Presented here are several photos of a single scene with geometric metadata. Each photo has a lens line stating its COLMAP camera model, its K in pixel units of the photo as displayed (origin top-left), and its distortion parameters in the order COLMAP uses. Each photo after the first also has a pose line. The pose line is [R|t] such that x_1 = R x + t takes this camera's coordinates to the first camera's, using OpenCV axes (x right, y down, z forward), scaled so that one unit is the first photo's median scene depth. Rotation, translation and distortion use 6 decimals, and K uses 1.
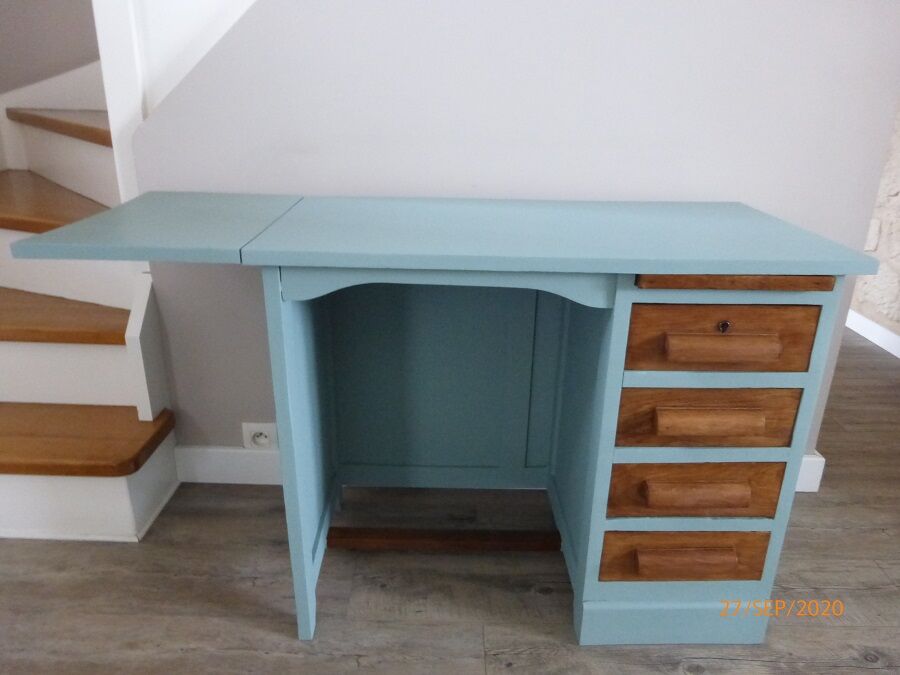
lens RADIAL K [[659.2, 0, 441.4], [0, 659.2, 342.5], [0, 0, 1]] dist [-0.040234, 0.025830]
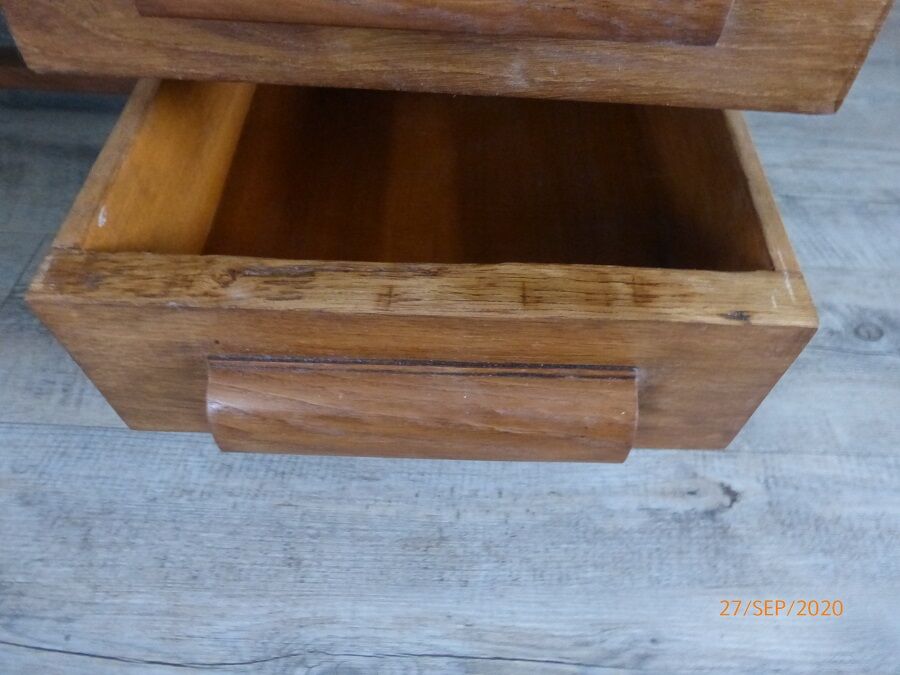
lens RADIAL K [[659.2, 0, 443.9], [0, 659.2, 338.7], [0, 0, 1]] dist [-0.040234, 0.025830]
pose [[0.999654, 0.020391, 0.016598, 0.350024], [-0.025842, 0.878385, 0.477254, 0.274680], [-0.004847, -0.477518, 0.878608, 0.586147]]
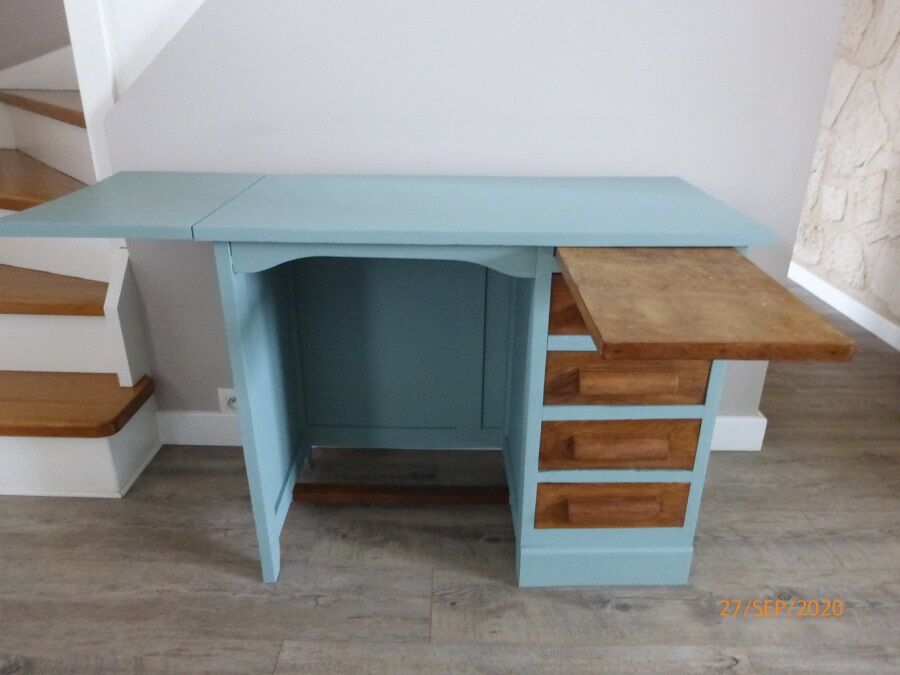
lens RADIAL K [[659.2, 0, 442.4], [0, 659.2, 345.0], [0, 0, 1]] dist [-0.040234, 0.025830]
pose [[0.999970, -0.006076, -0.004770, 0.090254], [0.006295, 0.998863, 0.047252, 0.005236], [0.004477, -0.047280, 0.998872, -0.080451]]
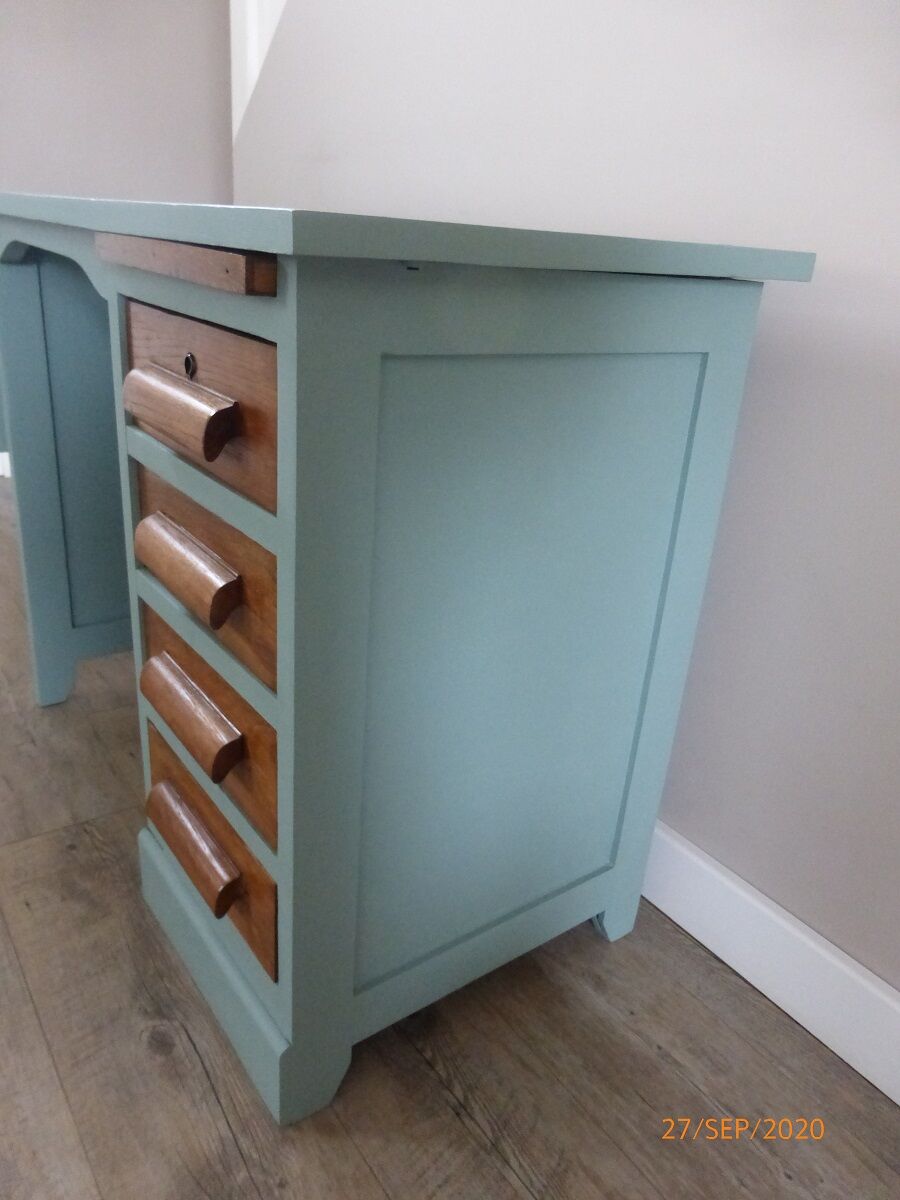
lens RADIAL K [[878.9, 0, 461.9], [0, 878.9, 601.1], [0, 0, 1]] dist [-0.040234, 0.025830]
pose [[0.600164, 0.341139, -0.723483, 0.897759], [-0.367187, 0.921060, 0.129702, -0.016136], [0.710617, 0.187811, 0.678049, 0.599432]]
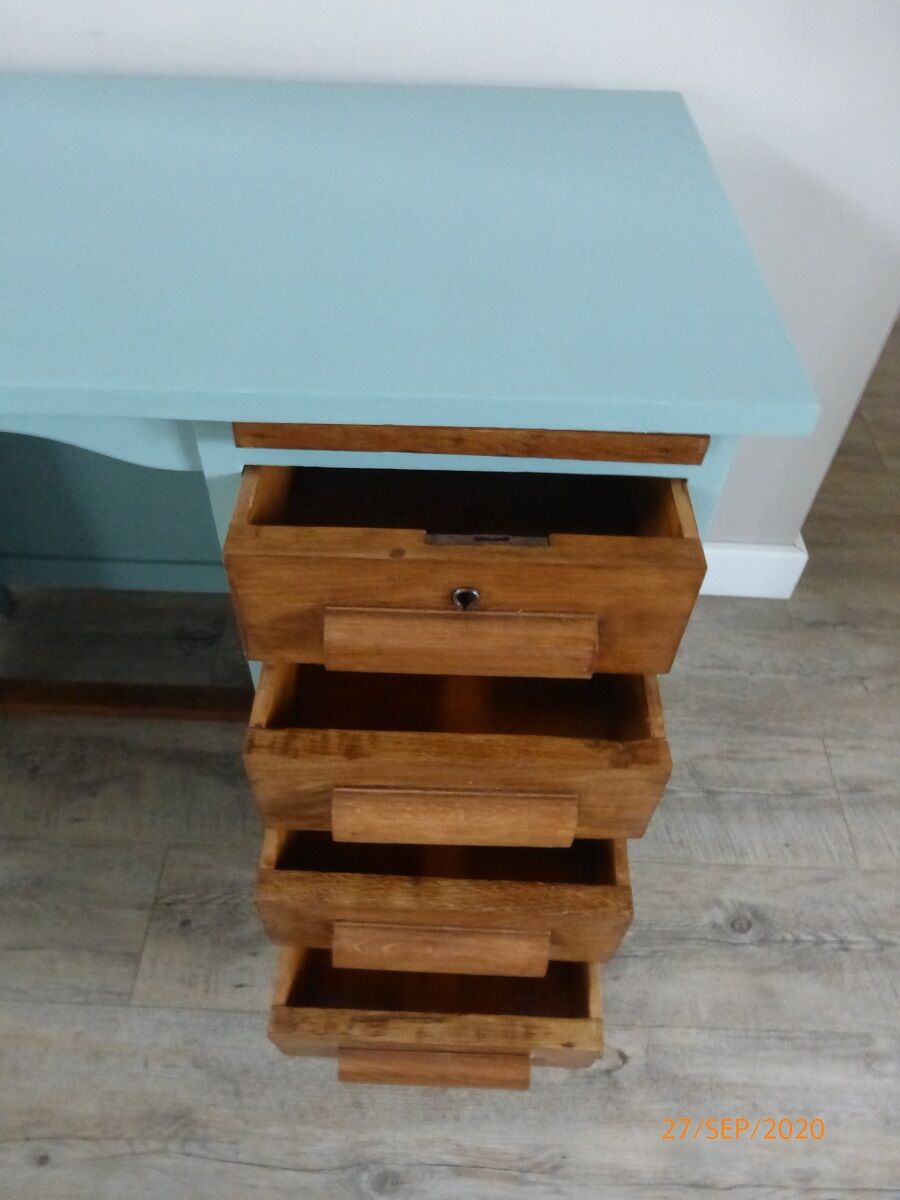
lens RADIAL K [[878.9, 0, 446.8], [0, 878.9, 604.7], [0, 0, 1]] dist [-0.040234, 0.025830]
pose [[0.999662, 0.025613, 0.004540, 0.344469], [-0.024745, 0.882593, 0.469485, -0.205939], [0.008018, -0.469439, 0.882929, 0.361356]]
